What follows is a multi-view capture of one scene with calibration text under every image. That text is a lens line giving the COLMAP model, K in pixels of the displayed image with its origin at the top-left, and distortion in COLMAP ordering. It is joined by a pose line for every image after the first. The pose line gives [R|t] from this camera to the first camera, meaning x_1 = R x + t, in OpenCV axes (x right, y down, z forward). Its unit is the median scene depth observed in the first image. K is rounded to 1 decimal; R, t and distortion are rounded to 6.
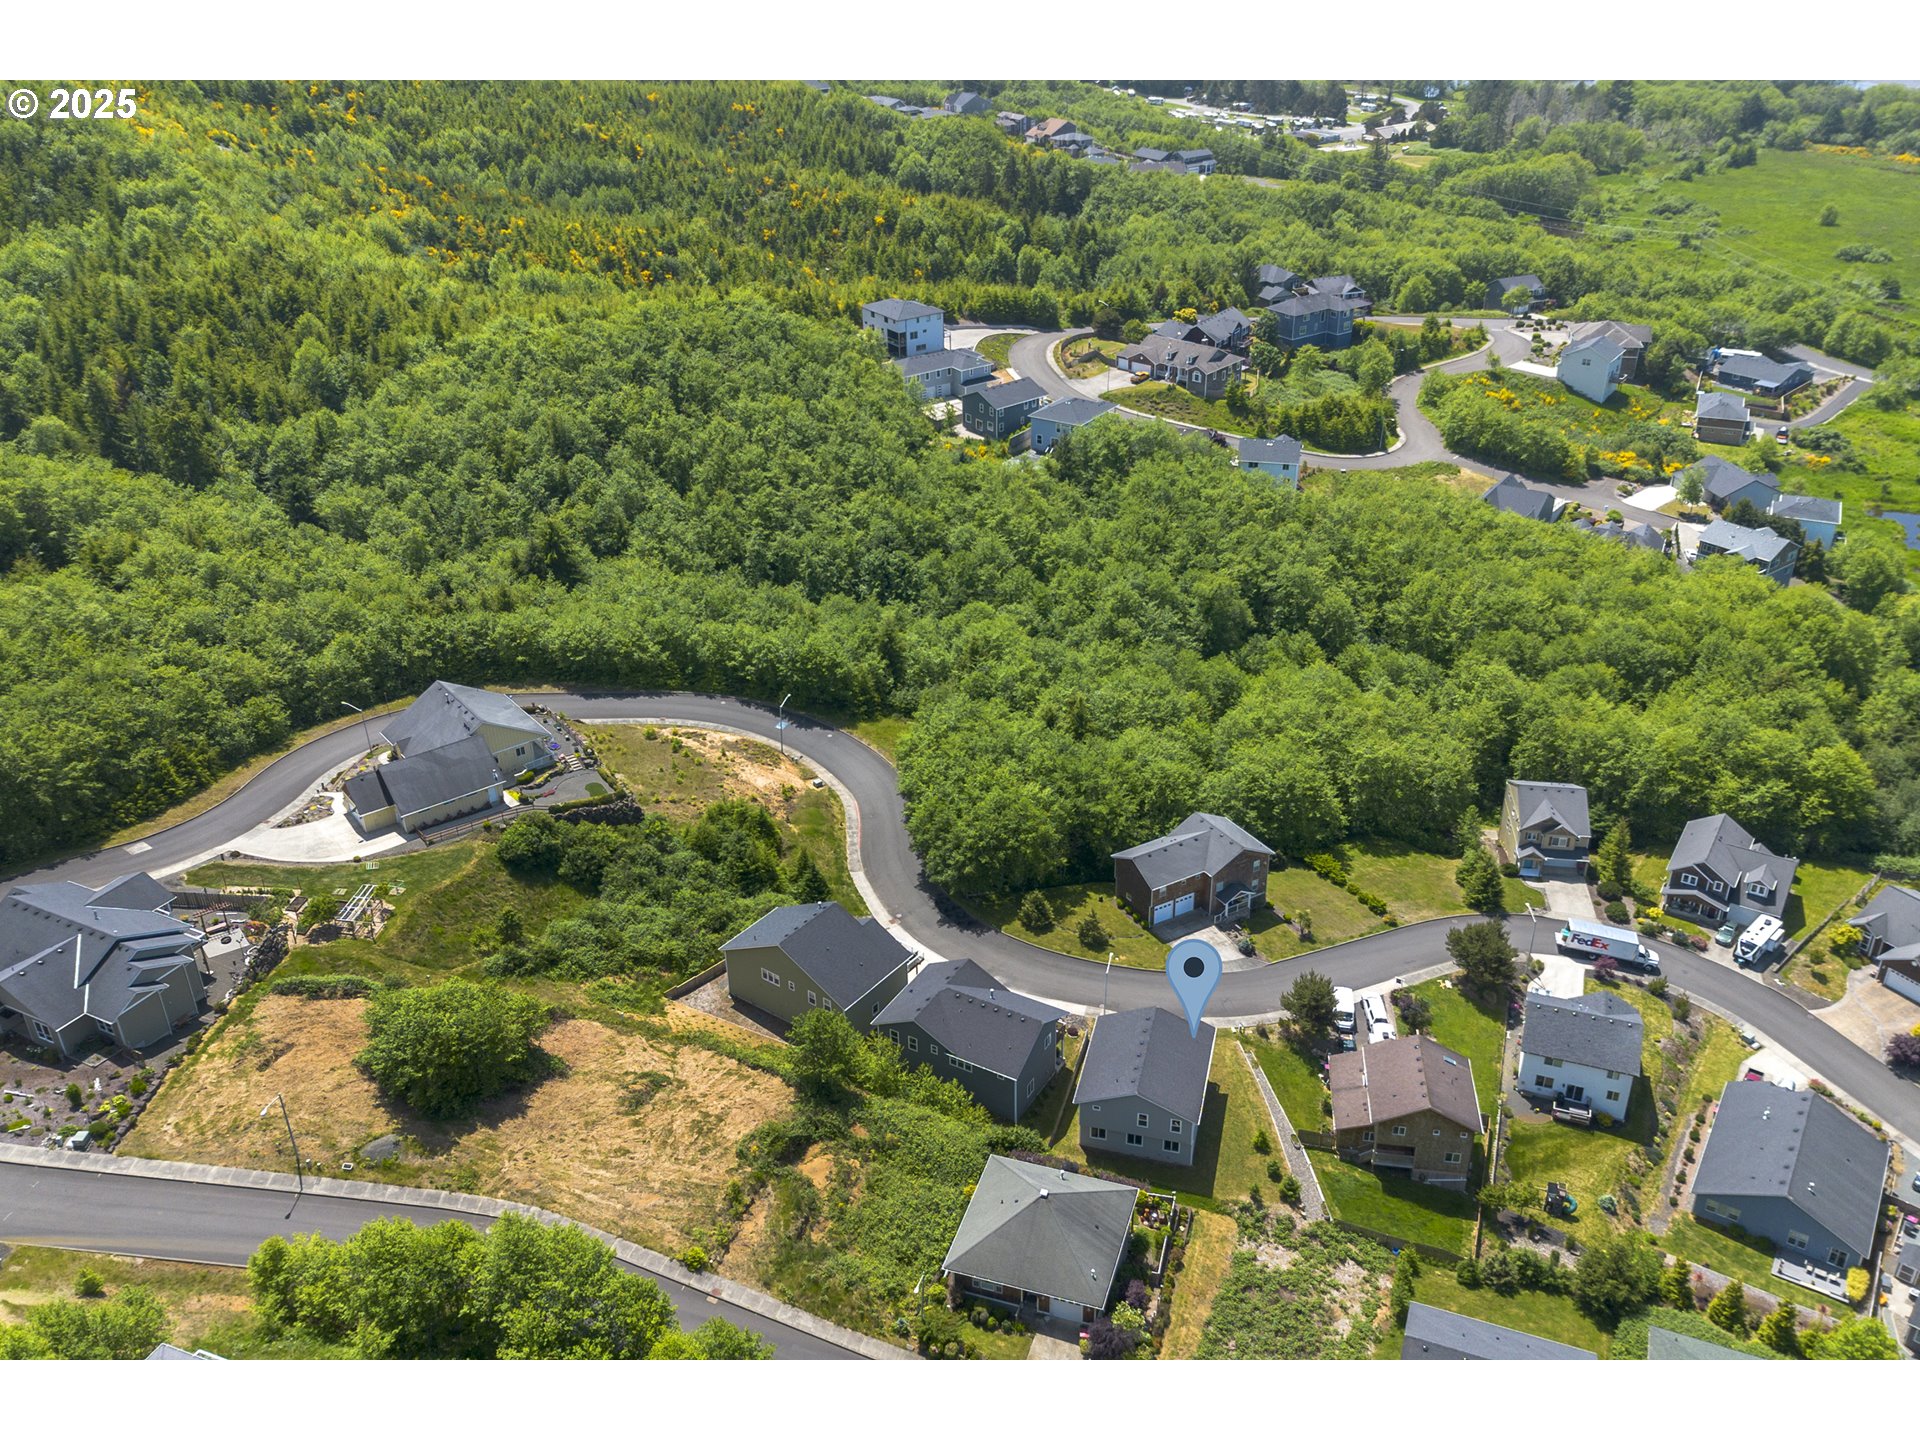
lens RADIAL K [[1570.1, 0, 1017.9], [0, 1570.1, 717.9], [0, 0, 1]] dist [0.089655, -0.098560]
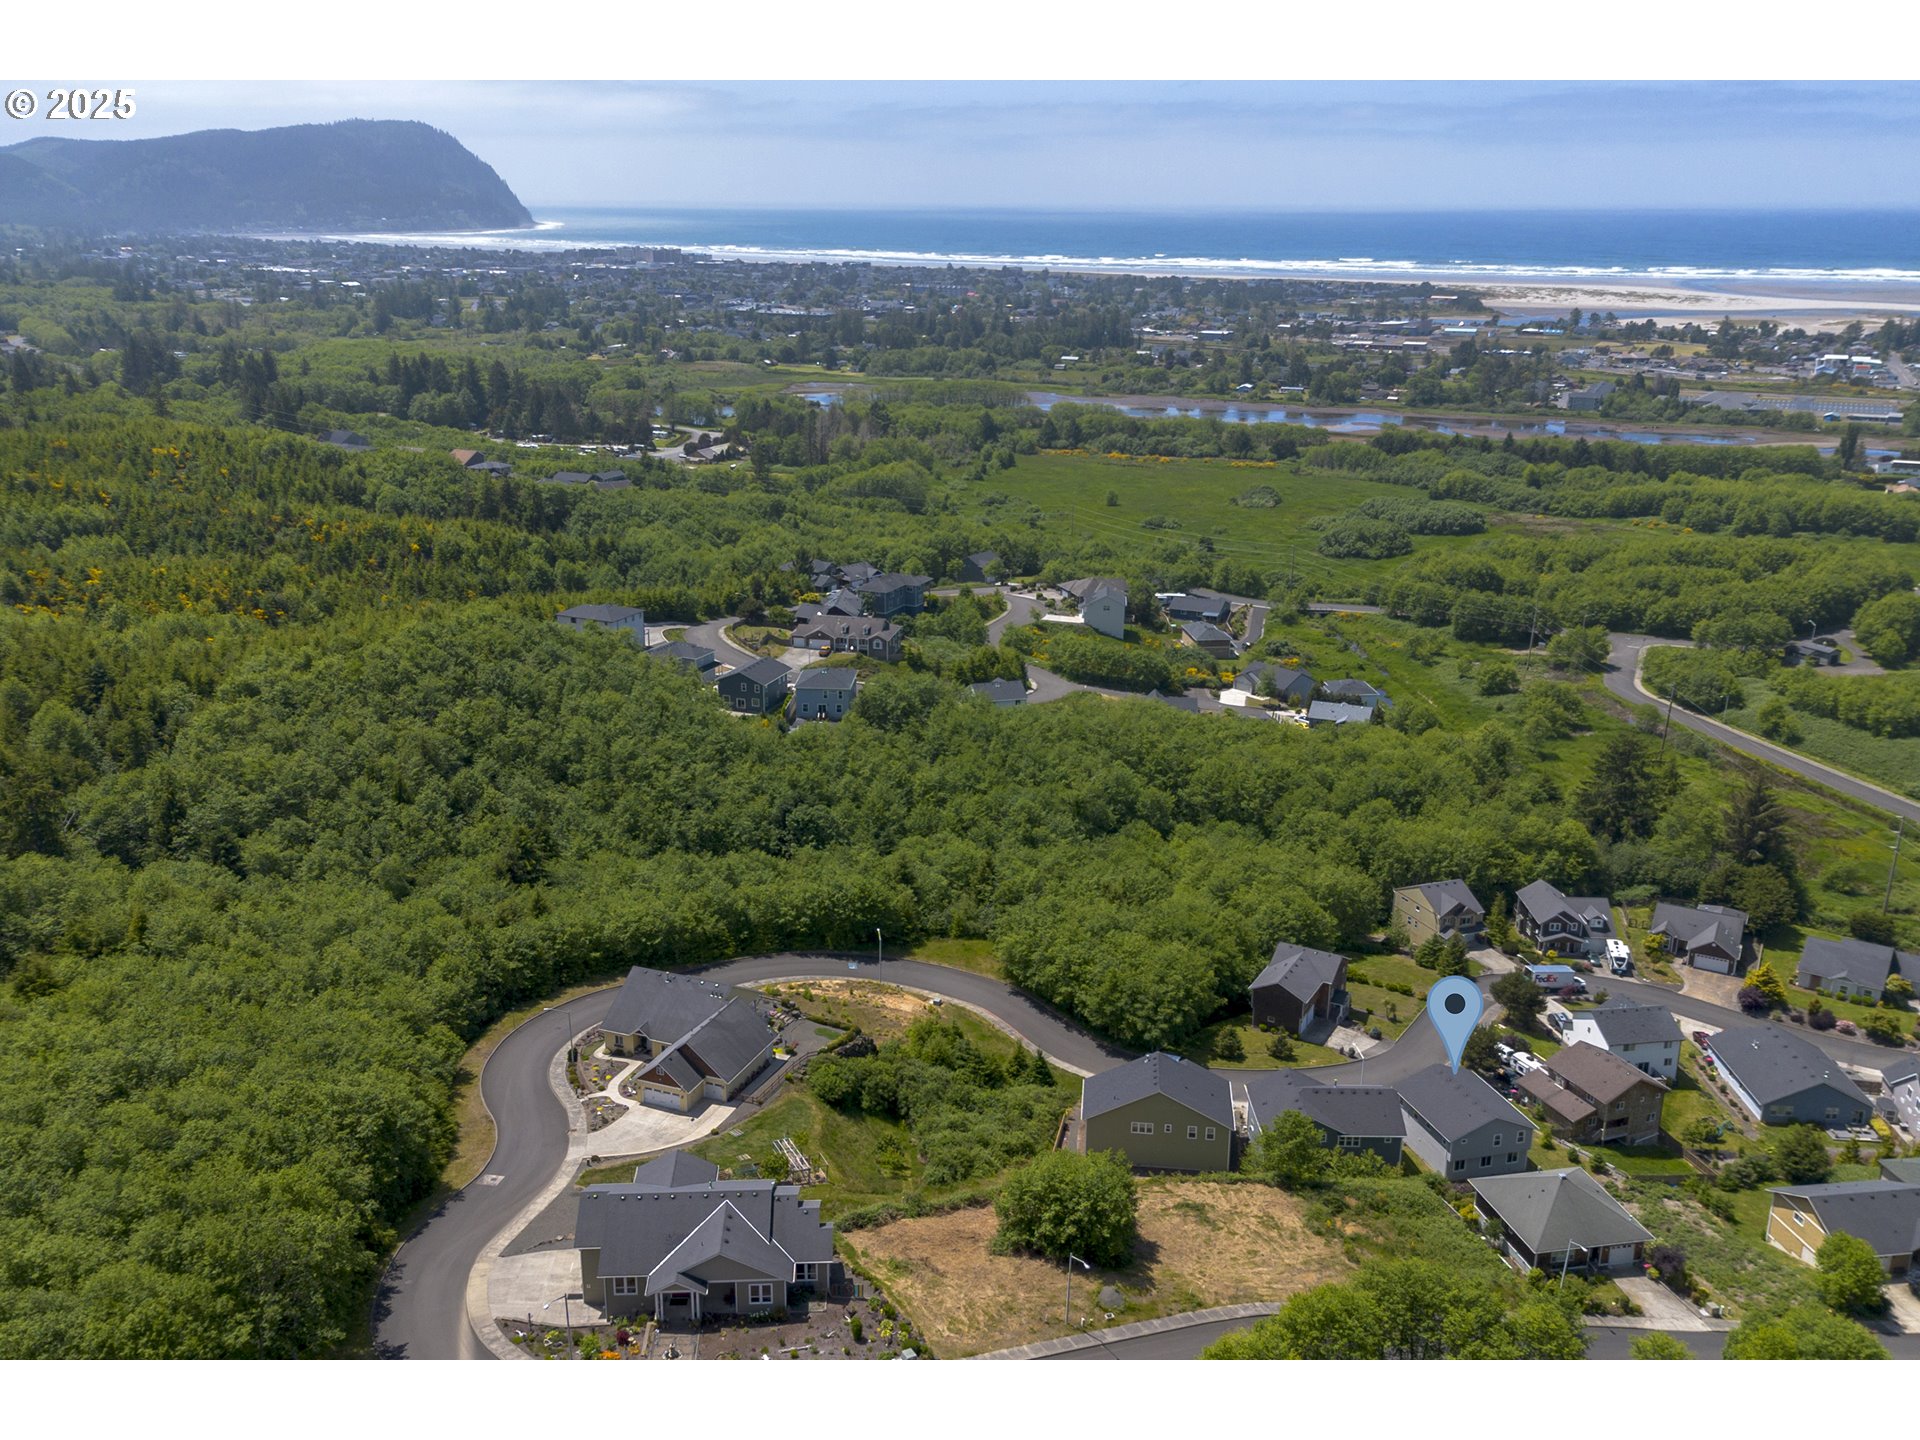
lens RADIAL K [[1570.1, 0, 1017.9], [0, 1570.1, 717.9], [0, 0, 1]] dist [0.089655, -0.098560]
pose [[0.868970, -0.131927, 0.476956, -0.528512], [0.221207, 0.965711, -0.135902, 0.011902], [-0.442672, 0.223601, 0.868357, 0.000598]]
